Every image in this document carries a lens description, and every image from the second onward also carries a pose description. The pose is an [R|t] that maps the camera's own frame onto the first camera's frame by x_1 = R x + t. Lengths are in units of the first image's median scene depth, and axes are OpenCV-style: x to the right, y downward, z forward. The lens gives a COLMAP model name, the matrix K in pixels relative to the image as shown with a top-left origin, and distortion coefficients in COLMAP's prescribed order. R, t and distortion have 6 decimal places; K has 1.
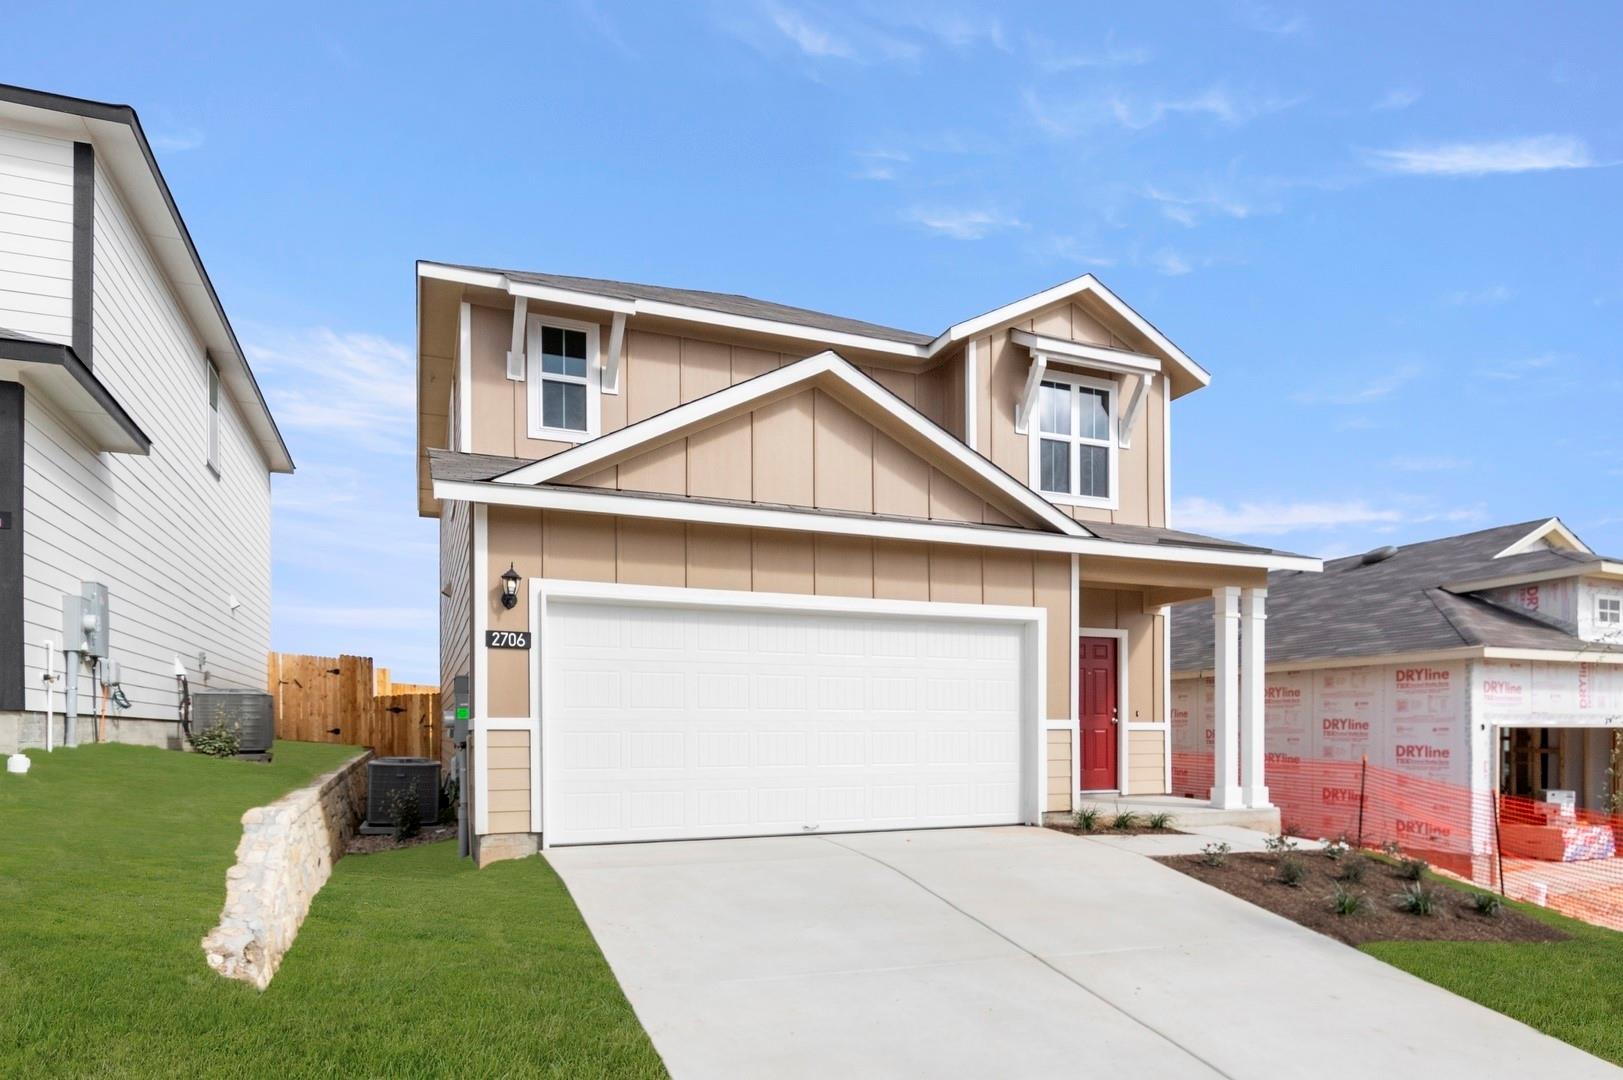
lens RADIAL K [[982.2, 0, 810.7], [0, 982.2, 602.5], [0, 0, 1]] dist [-0.016454, -0.000566]
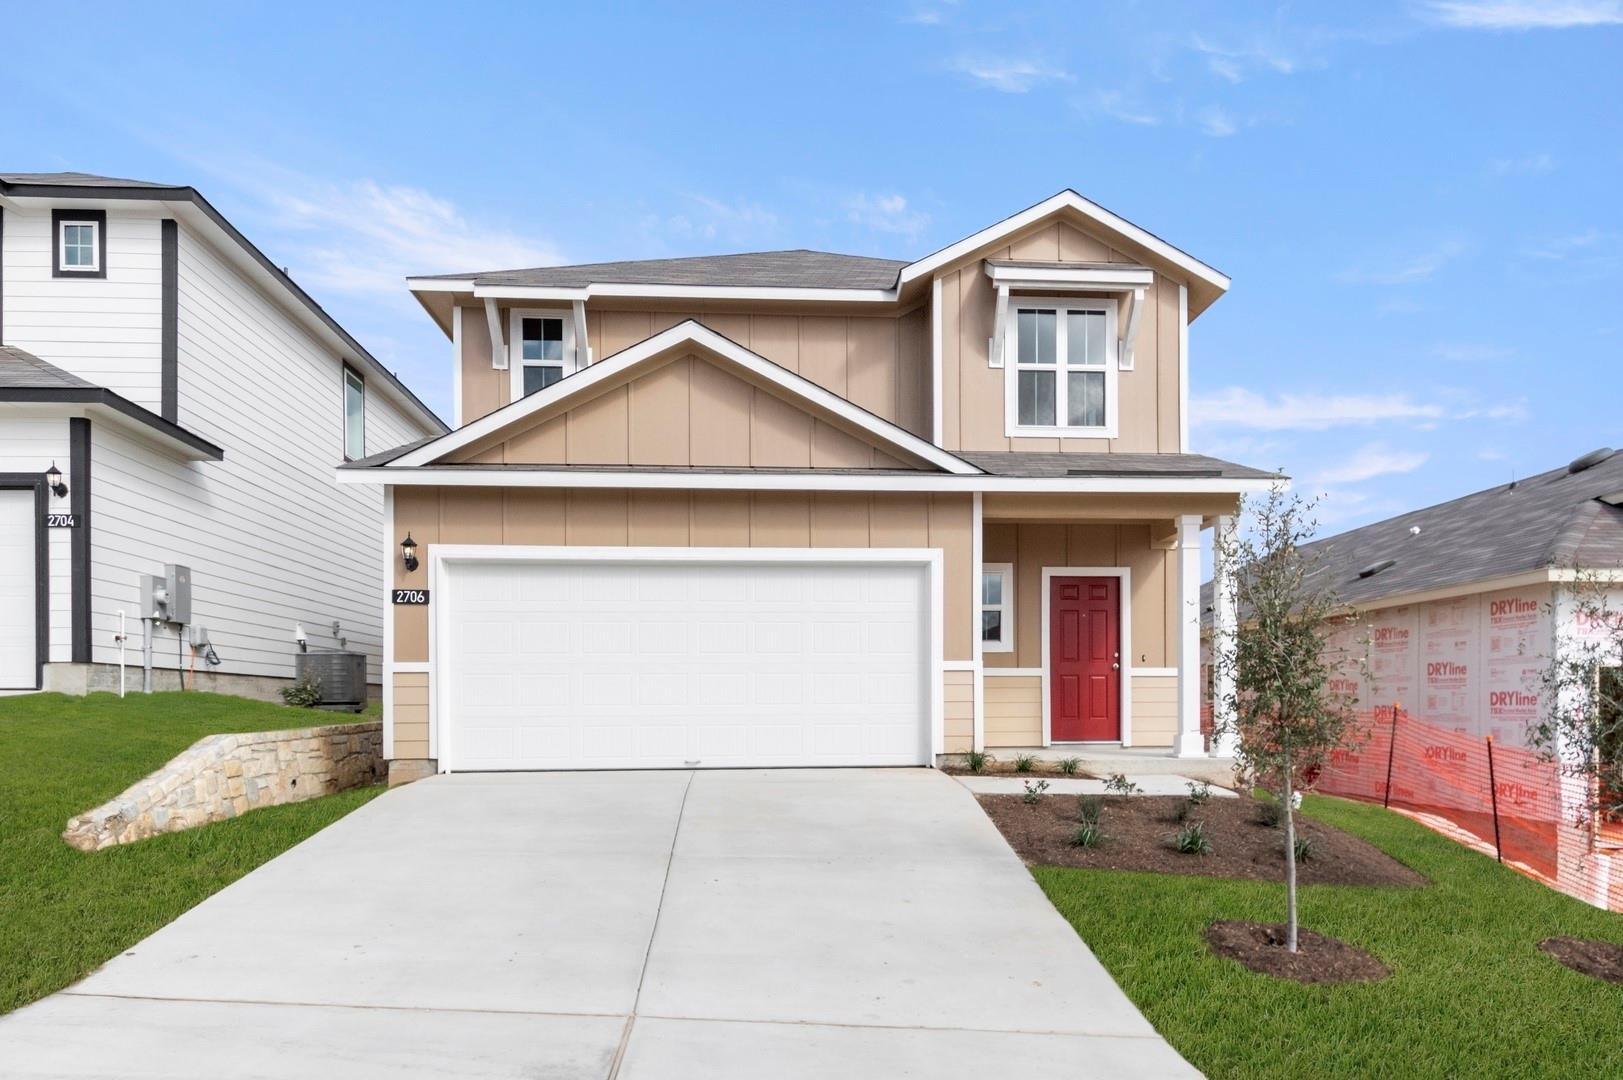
lens RADIAL K [[1102.3, 0, 811.5], [0, 1102.3, 540.0], [0, 0, 1]] dist [-0.000099, -0.003177]
pose [[0.948682, -0.050886, -0.312111, 0.463304], [0.044664, 0.998636, -0.027057, 0.021600], [0.313062, 0.011729, 0.949660, -0.098489]]
